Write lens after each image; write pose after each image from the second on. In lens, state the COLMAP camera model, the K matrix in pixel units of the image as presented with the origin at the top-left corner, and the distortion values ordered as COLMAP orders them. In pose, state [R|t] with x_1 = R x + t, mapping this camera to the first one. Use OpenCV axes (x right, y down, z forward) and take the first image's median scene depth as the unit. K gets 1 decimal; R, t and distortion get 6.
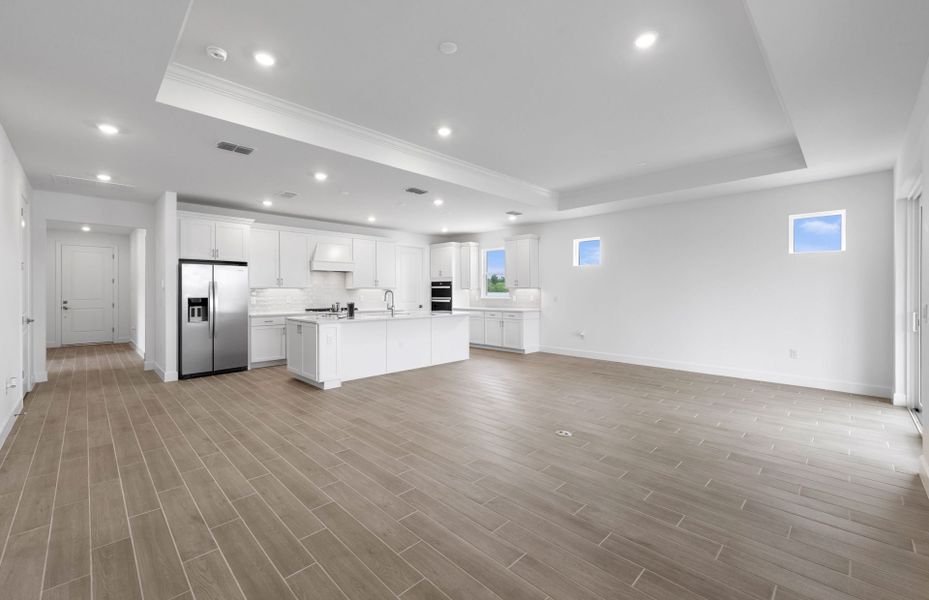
lens RADIAL K [[374.3, 0, 464.9], [0, 374.3, 293.1], [0, 0, 1]] dist [0.003271, -0.004852]
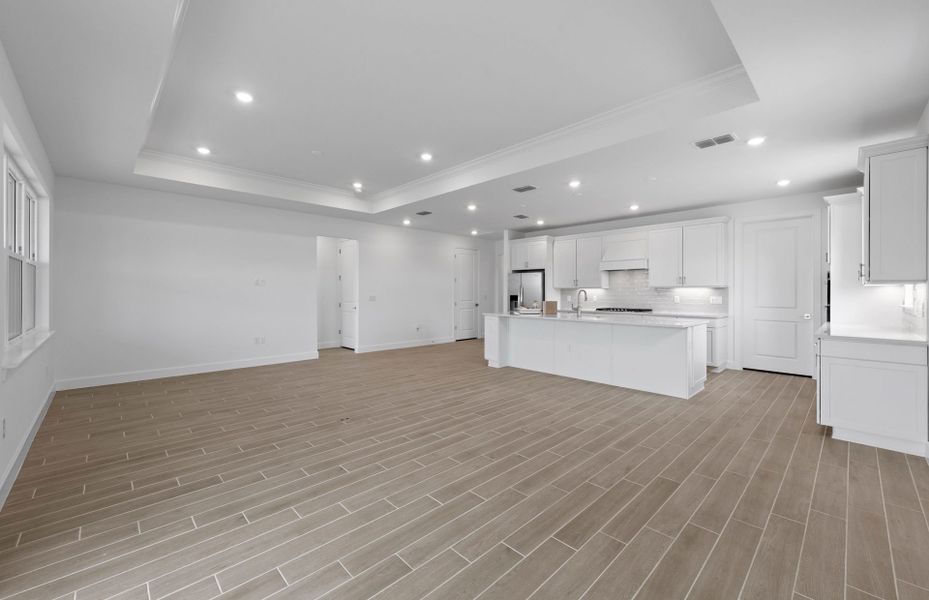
lens RADIAL K [[374.3, 0, 464.9], [0, 374.3, 293.1], [0, 0, 1]] dist [0.003271, -0.004852]
pose [[-0.022849, 0.007603, -0.999710, 0.800127], [-0.001290, 0.999970, 0.007634, -0.006316], [0.999738, 0.001464, -0.022838, 0.812790]]
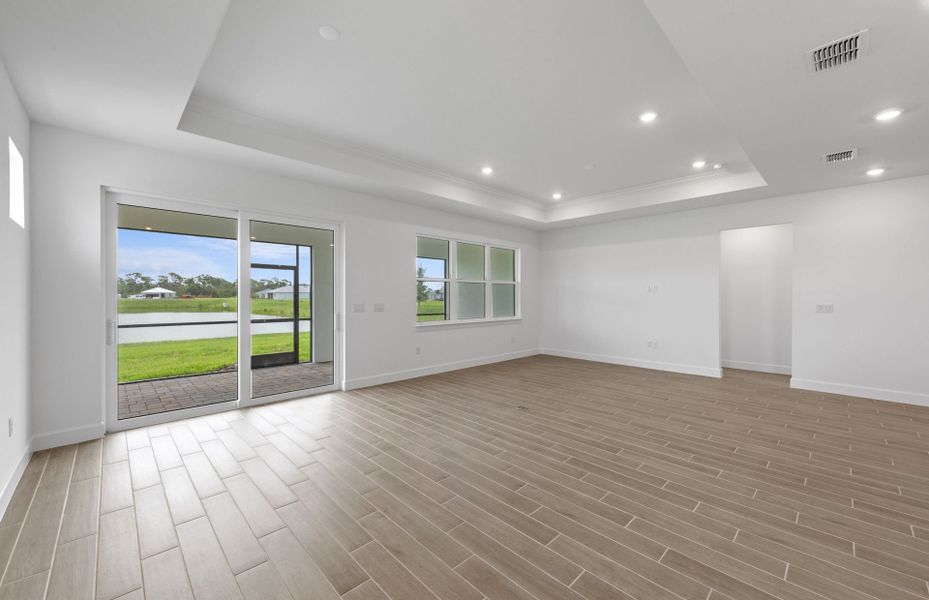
lens RADIAL K [[364.7, 0, 461.6], [0, 364.7, 299.1], [0, 0, 1]] dist [0.000660, 0.000080]
pose [[-0.999580, 0.000652, 0.028980, -0.015293], [0.000855, 0.999975, 0.007001, -0.006574], [-0.028974, 0.007023, -0.999555, 1.585260]]
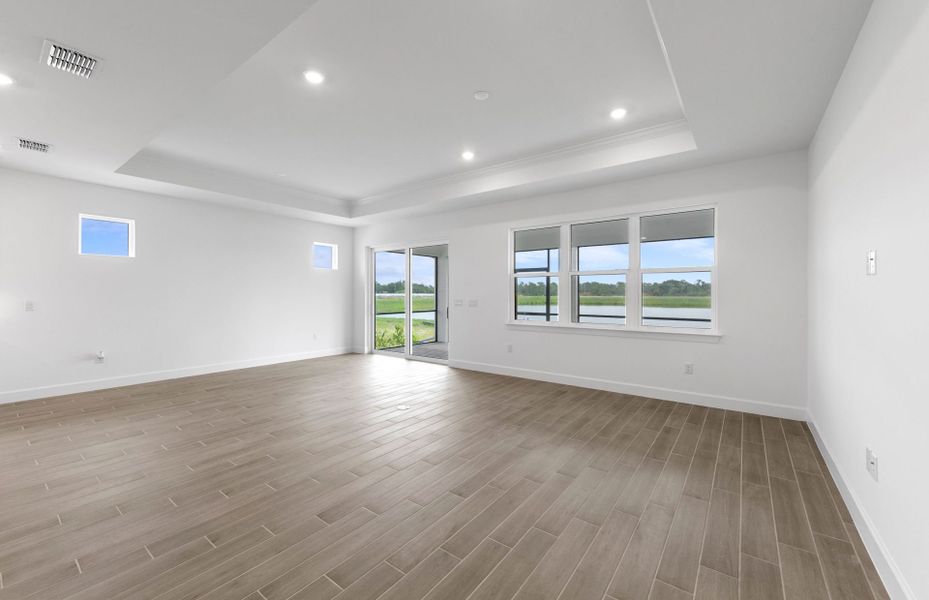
lens RADIAL K [[364.7, 0, 461.6], [0, 364.7, 299.1], [0, 0, 1]] dist [0.000660, 0.000080]
pose [[-0.128357, -0.009683, 0.991681, -0.835557], [0.000277, 0.999952, 0.009800, -0.001553], [-0.991728, 0.001532, -0.128348, 0.831242]]
